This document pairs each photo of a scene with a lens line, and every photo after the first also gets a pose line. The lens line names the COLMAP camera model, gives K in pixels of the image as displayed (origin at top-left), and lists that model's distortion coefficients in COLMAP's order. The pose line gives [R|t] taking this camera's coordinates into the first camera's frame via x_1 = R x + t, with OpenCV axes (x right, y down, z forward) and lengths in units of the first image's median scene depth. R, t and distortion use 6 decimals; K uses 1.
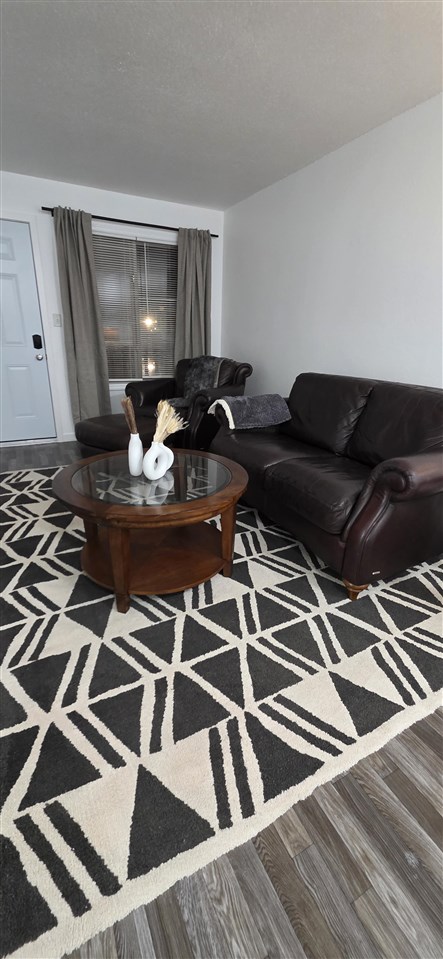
lens RADIAL K [[378.5, 0, 223.2], [0, 378.5, 483.2], [0, 0, 1]] dist [0.002984, -0.001087]
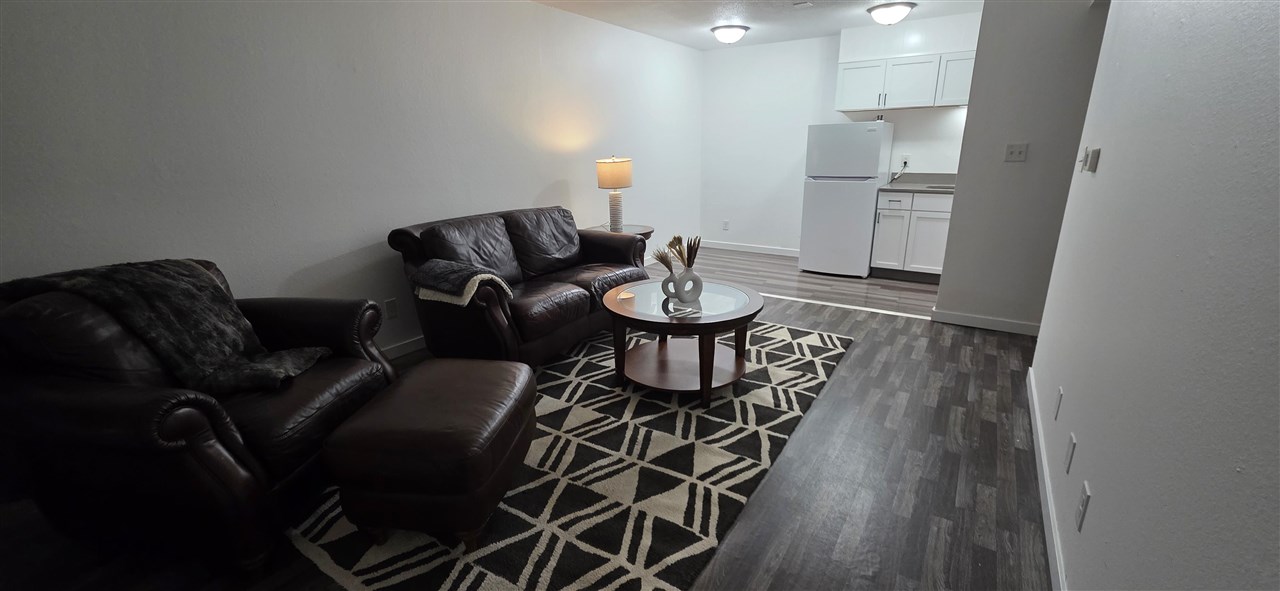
lens RADIAL K [[505.2, 0, 645.1], [0, 505.2, 300.3], [0, 0, 1]] dist [0.002984, -0.001087]
pose [[-0.483433, -0.269092, 0.832996, -1.437921], [0.319269, 0.831833, 0.454005, -0.763422], [-0.815083, 0.485431, -0.316223, 1.592861]]
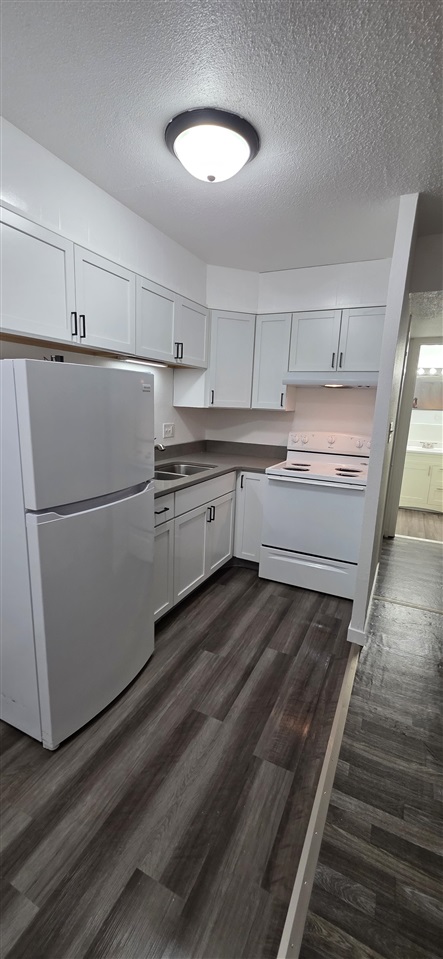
lens RADIAL K [[378.5, 0, 224.2], [0, 378.5, 482.9], [0, 0, 1]] dist [0.002984, -0.001087]
pose [[-0.795511, 0.076271, -0.601120, 0.829353], [-0.268143, 0.845312, 0.462111, -0.231040], [0.543380, 0.528801, -0.652003, 0.241631]]
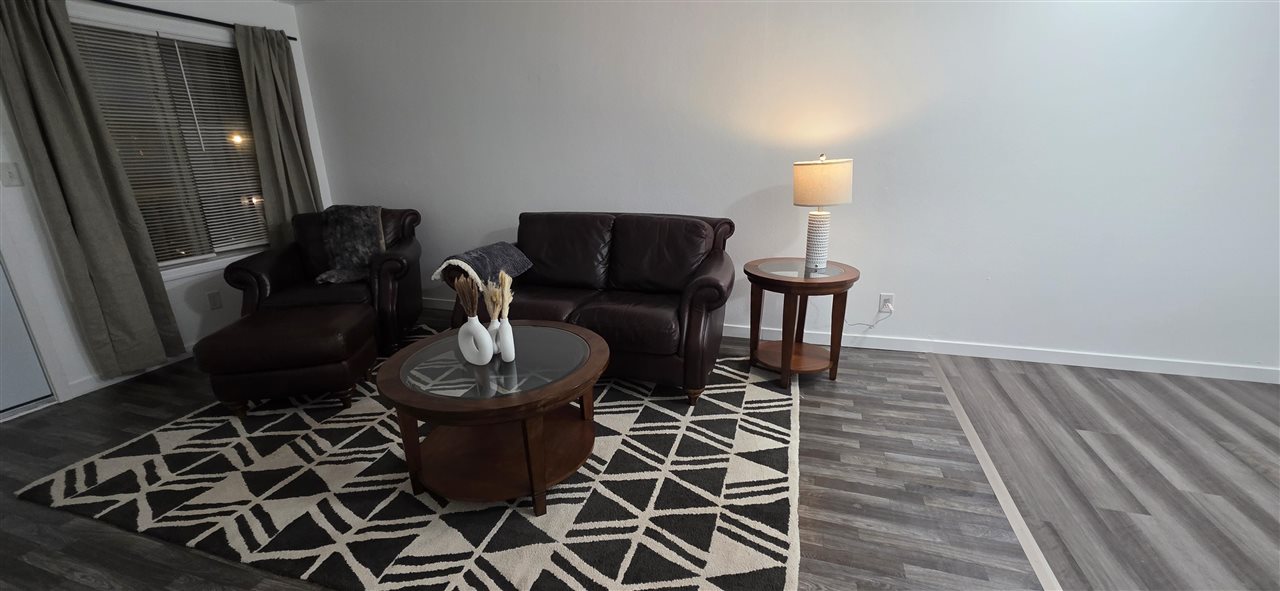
lens RADIAL K [[505.2, 0, 639.1], [0, 505.2, 298.1], [0, 0, 1]] dist [0.002984, -0.001087]
pose [[0.711886, -0.240313, 0.659900, -0.678355], [0.286808, 0.957187, 0.039171, -0.103698], [-0.641061, 0.161380, 0.750332, -0.082544]]
